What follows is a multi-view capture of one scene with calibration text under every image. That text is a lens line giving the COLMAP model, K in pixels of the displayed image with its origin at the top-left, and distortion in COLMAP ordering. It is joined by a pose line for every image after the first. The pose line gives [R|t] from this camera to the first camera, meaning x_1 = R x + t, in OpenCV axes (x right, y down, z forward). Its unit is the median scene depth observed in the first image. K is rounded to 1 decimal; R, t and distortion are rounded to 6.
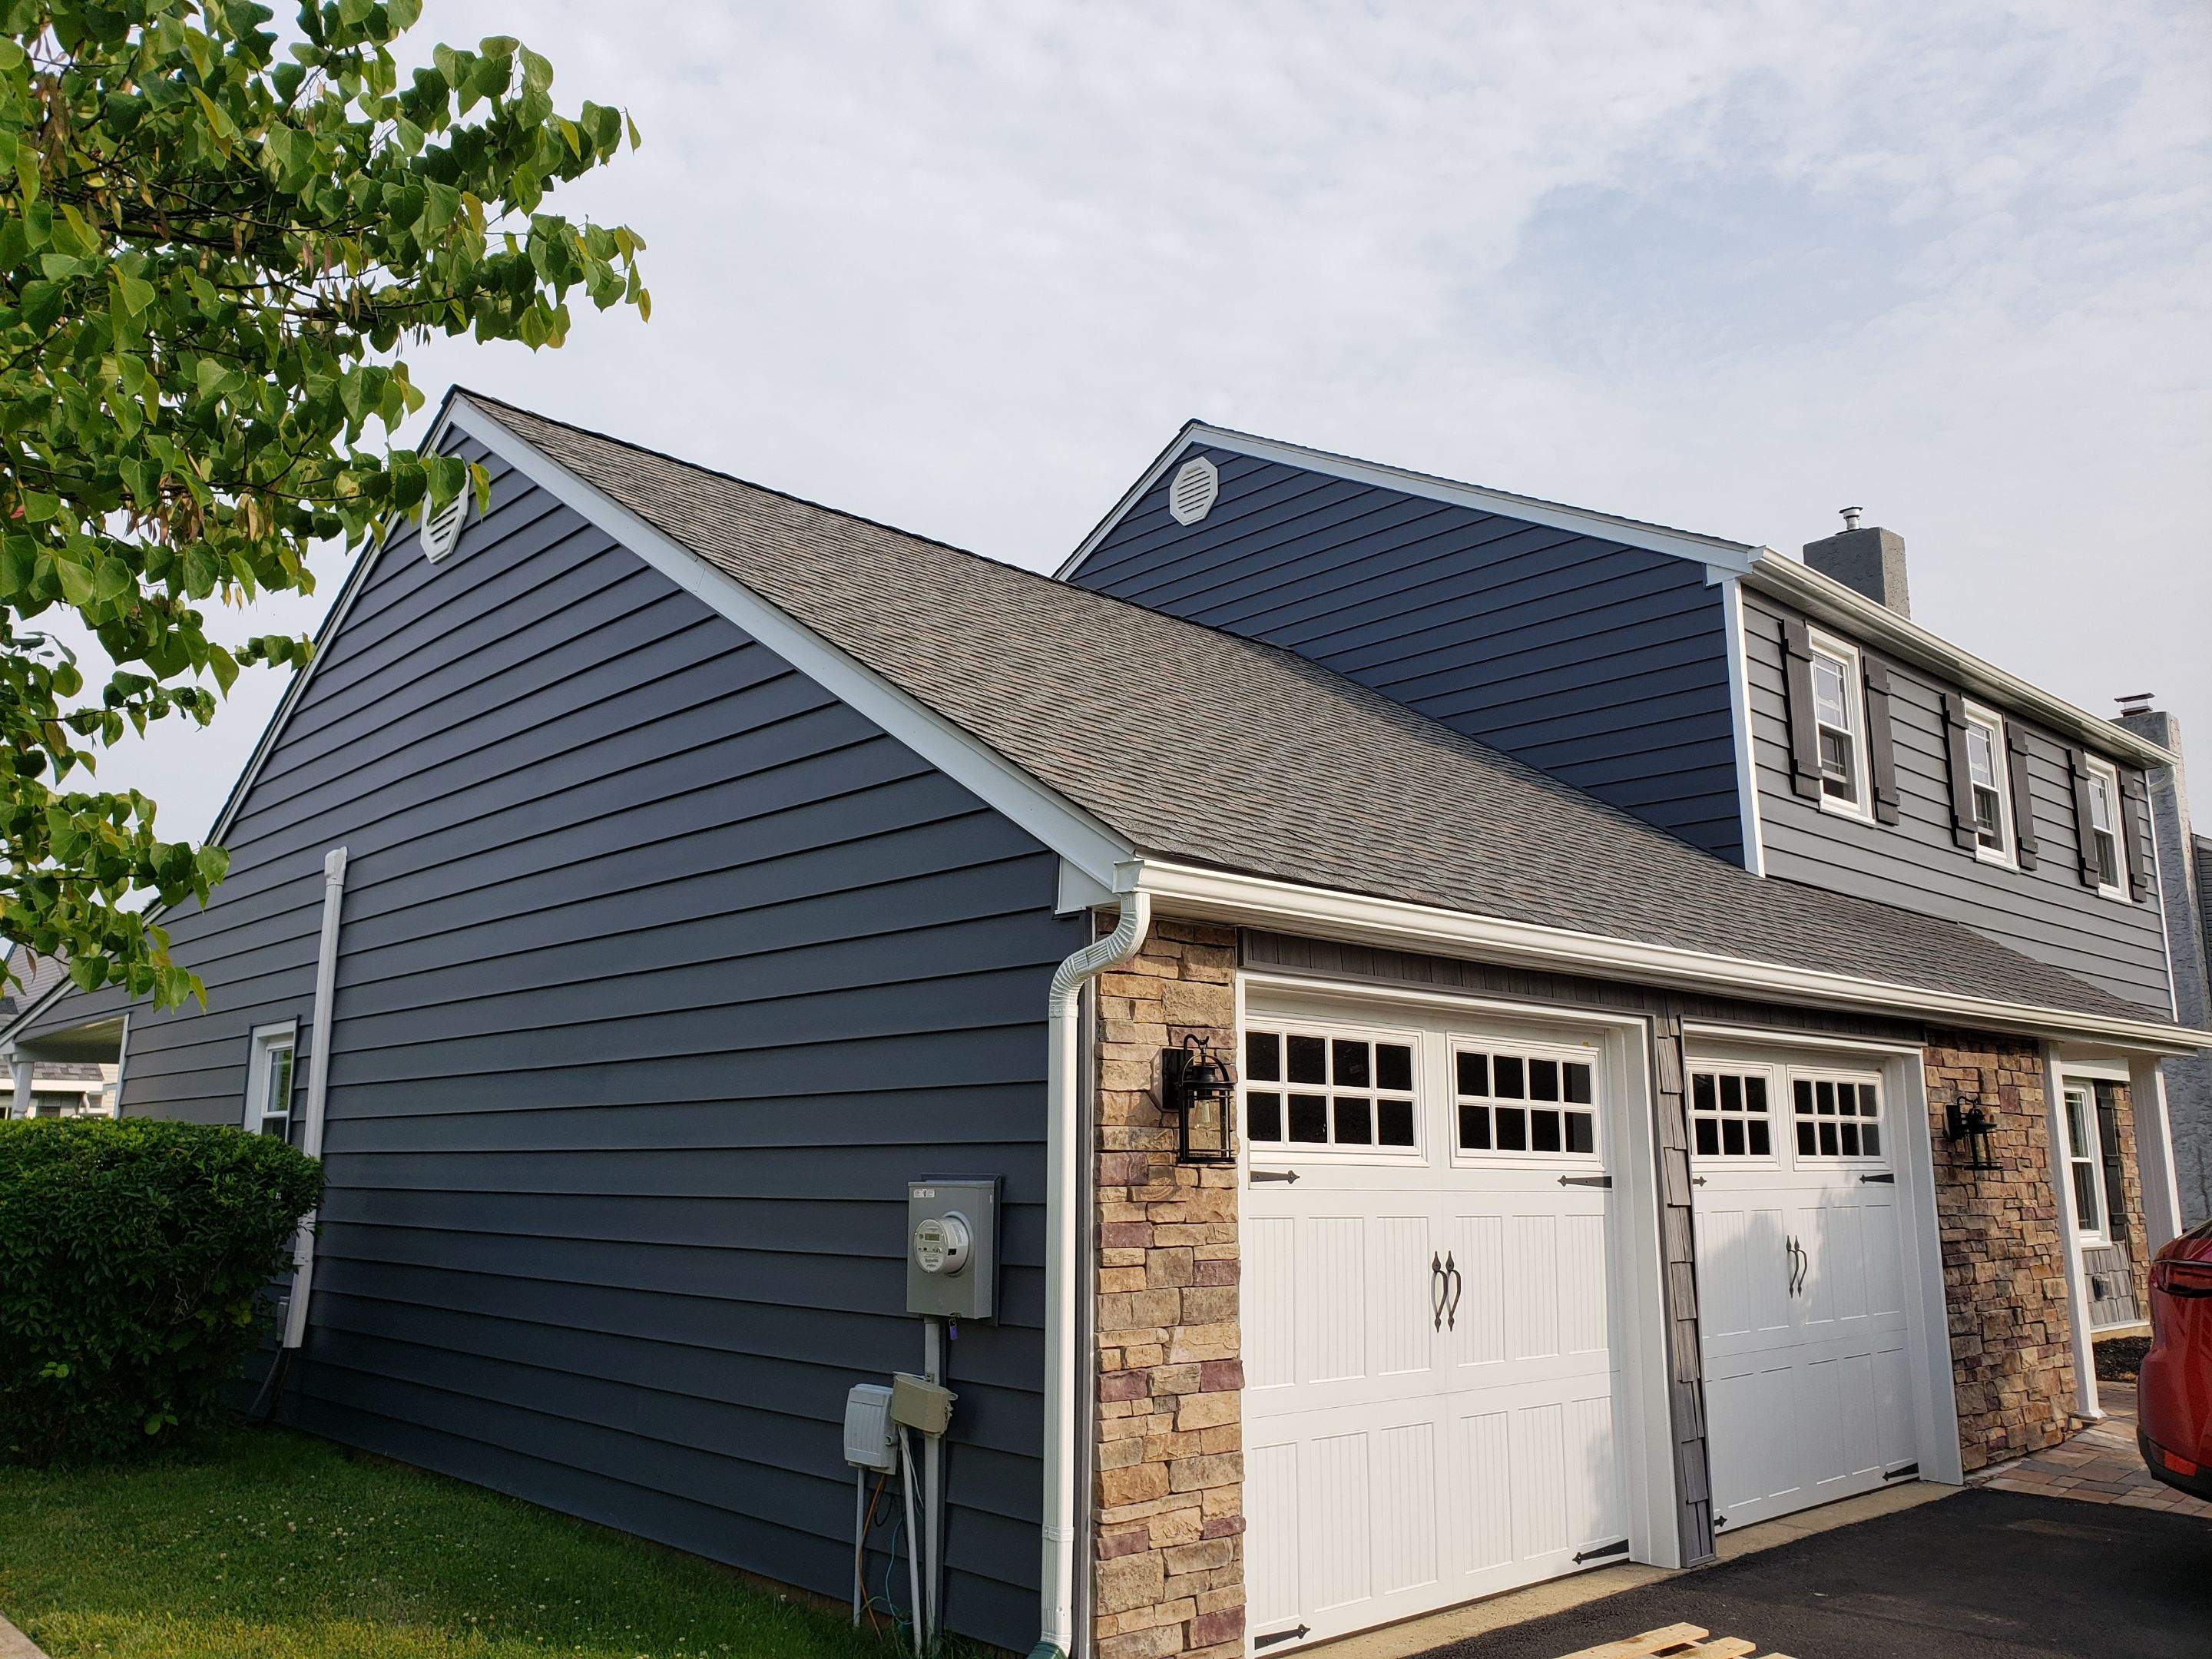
lens RADIAL K [[2114.6, 0, 1105.3], [0, 2114.6, 786.9], [0, 0, 1]] dist [0.045865, -0.019276]
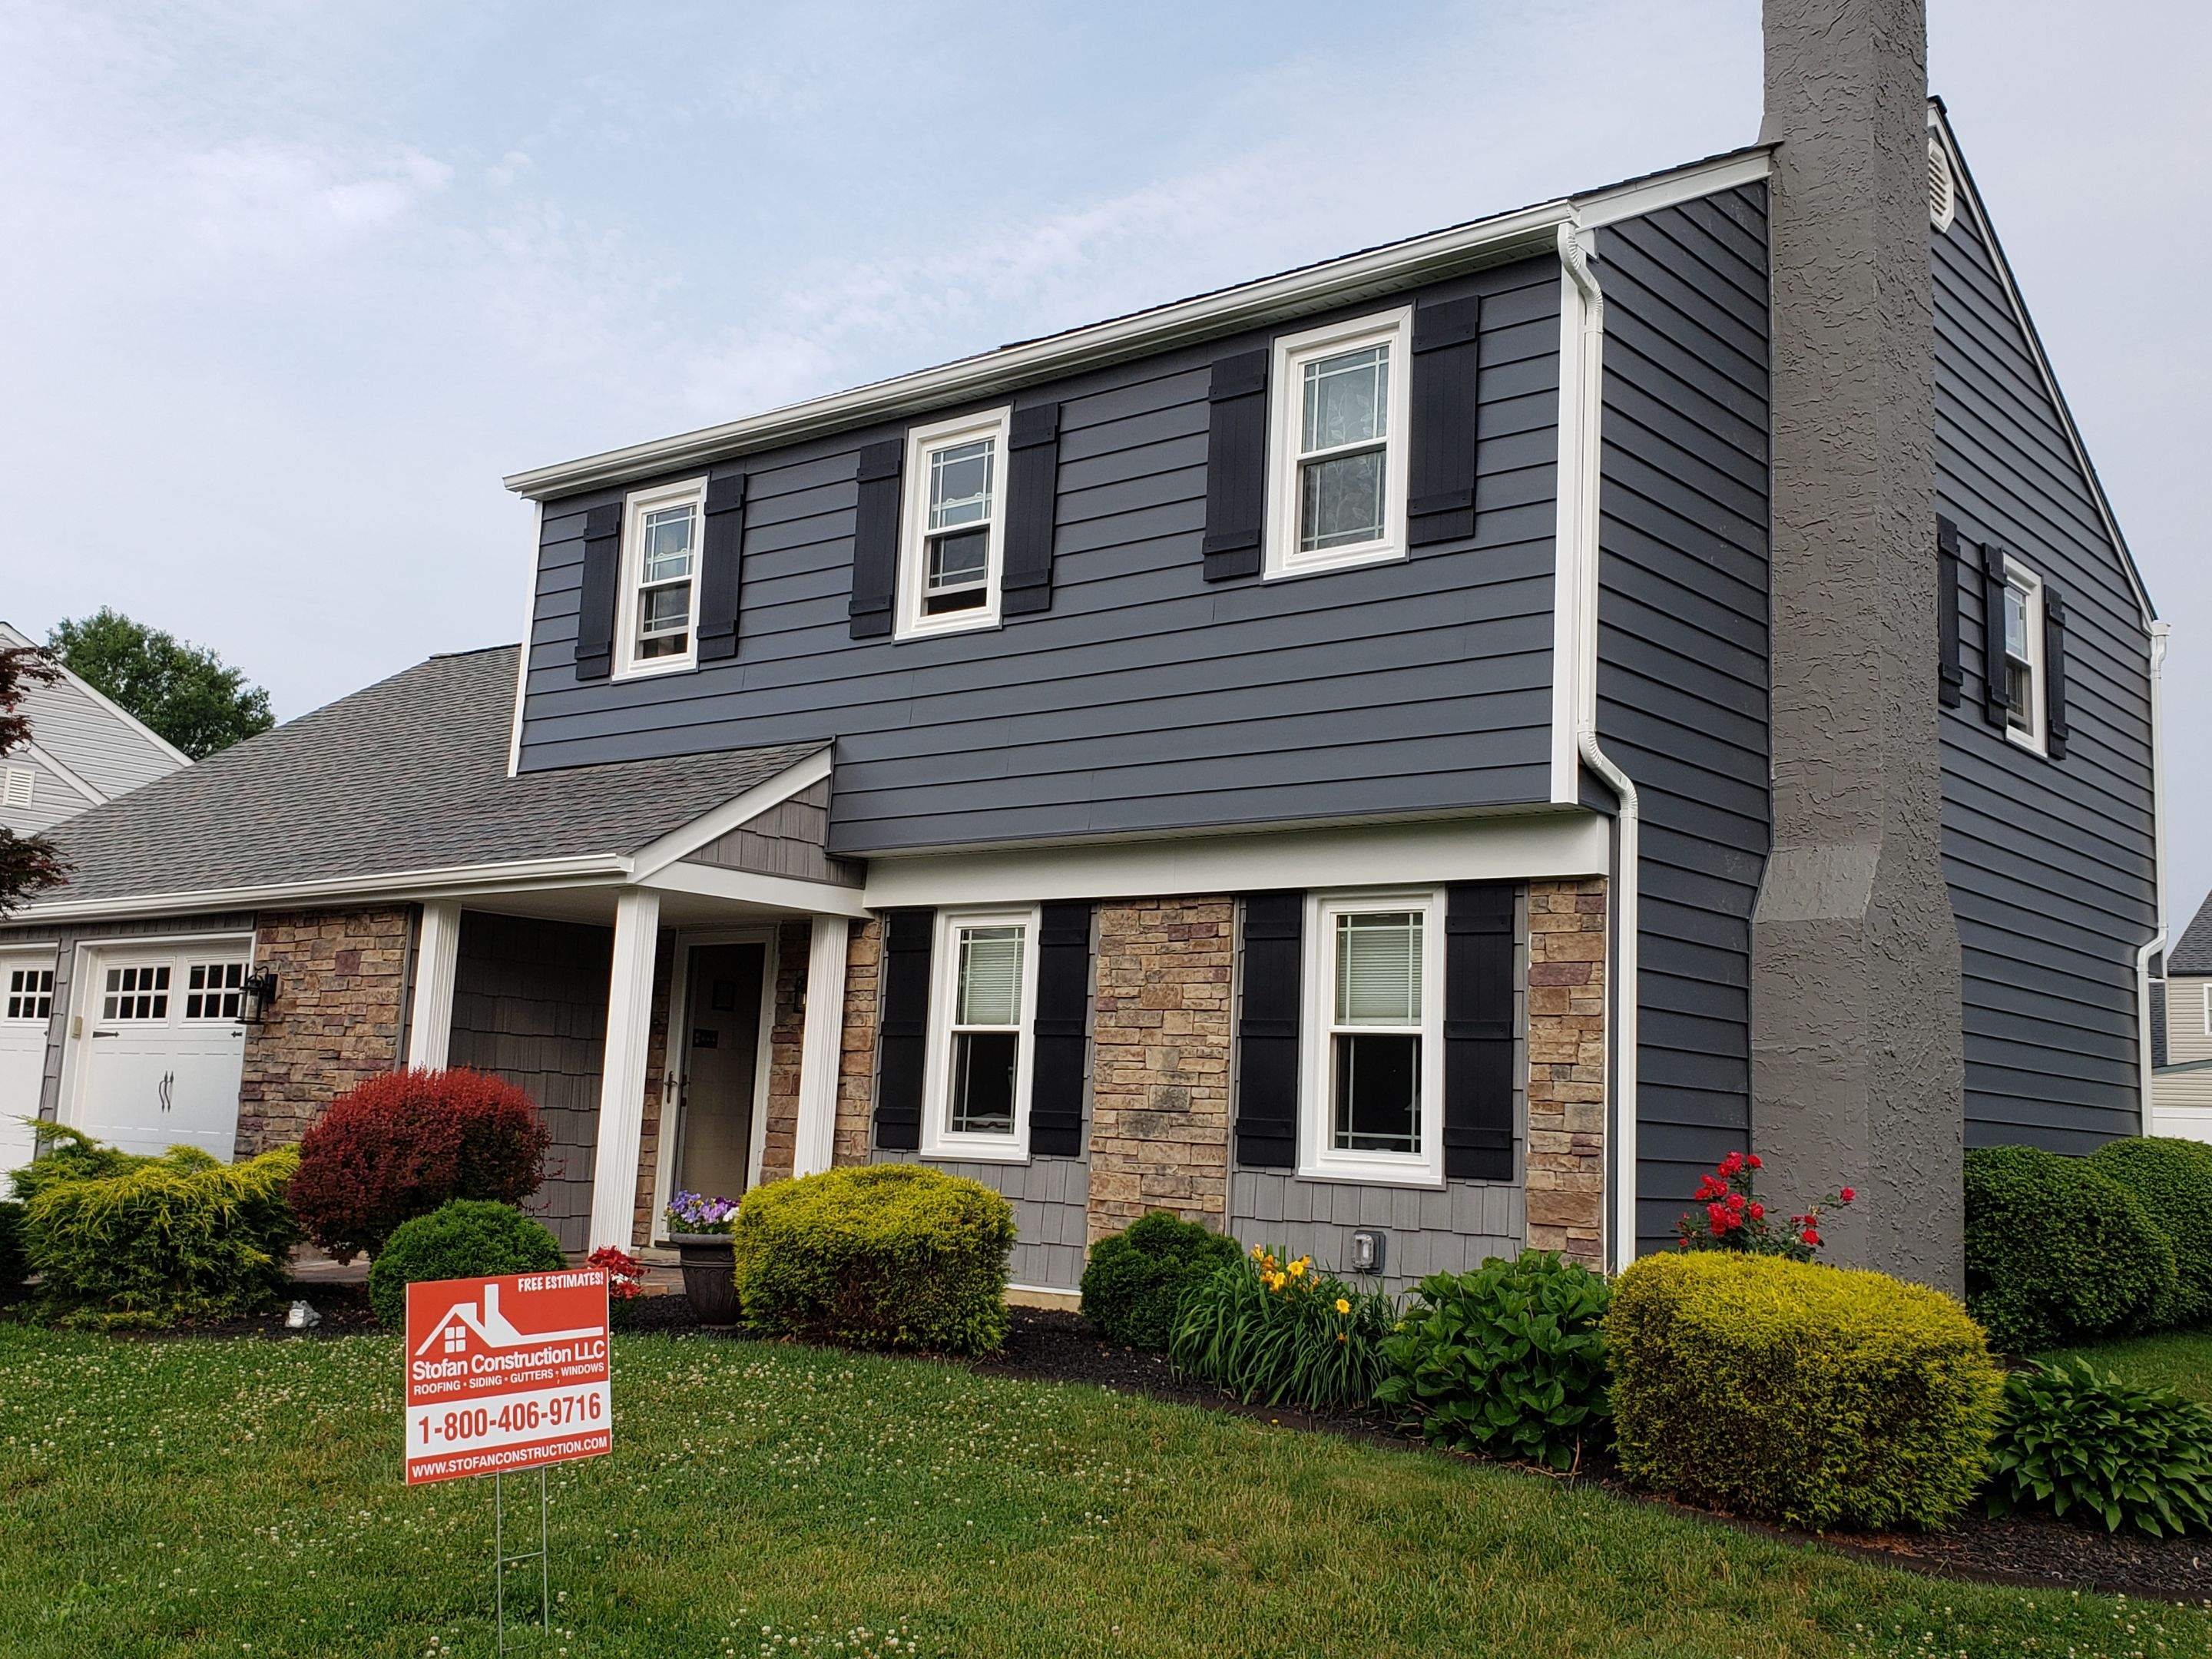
lens RADIAL K [[2114.6, 0, 1105.3], [0, 2114.6, 786.9], [0, 0, 1]] dist [0.045865, -0.019276]
pose [[-0.005528, -0.145332, -0.989367, 1.907758], [0.144170, 0.978930, -0.144605, 0.340447], [0.989538, -0.143436, 0.015541, 1.721731]]
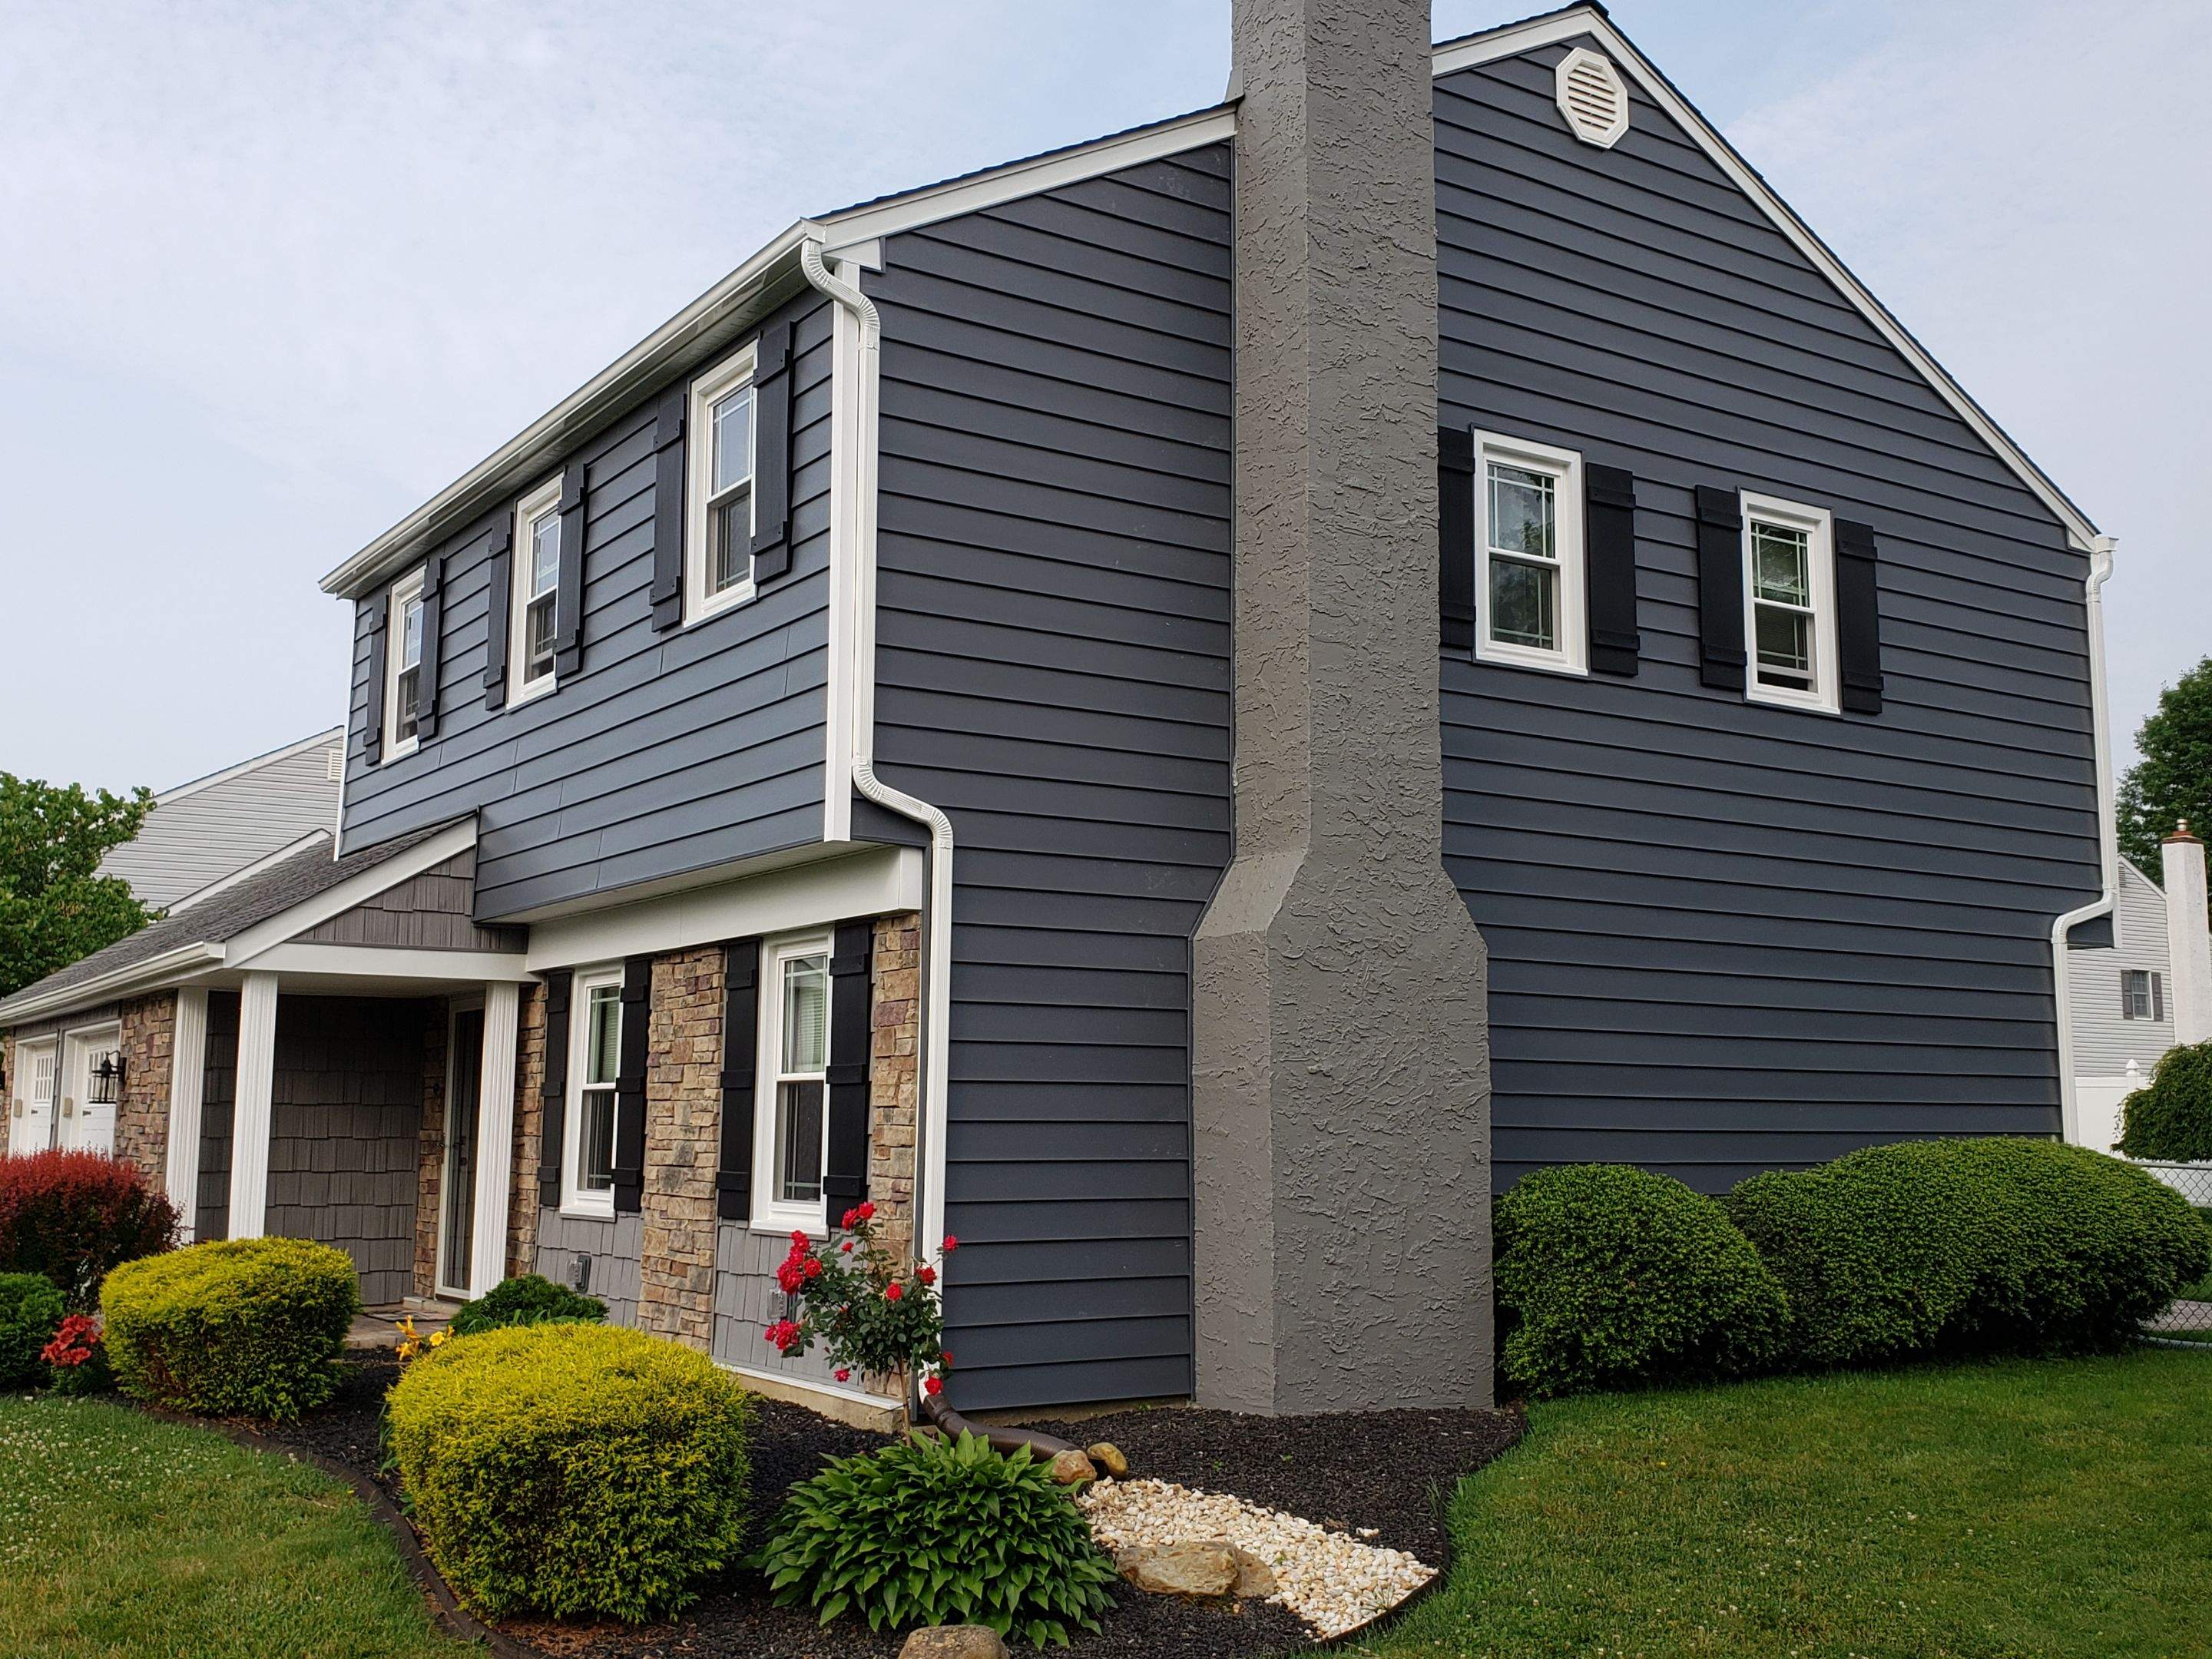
lens RADIAL K [[2180.6, 0, 1107.9], [0, 2180.6, 797.5], [0, 0, 1]] dist [0.238705, -0.722190]
pose [[-0.266682, -0.132801, -0.954591, 1.849852], [0.180391, 0.966080, -0.184794, 0.417651], [0.946752, -0.221481, -0.233680, 2.264926]]
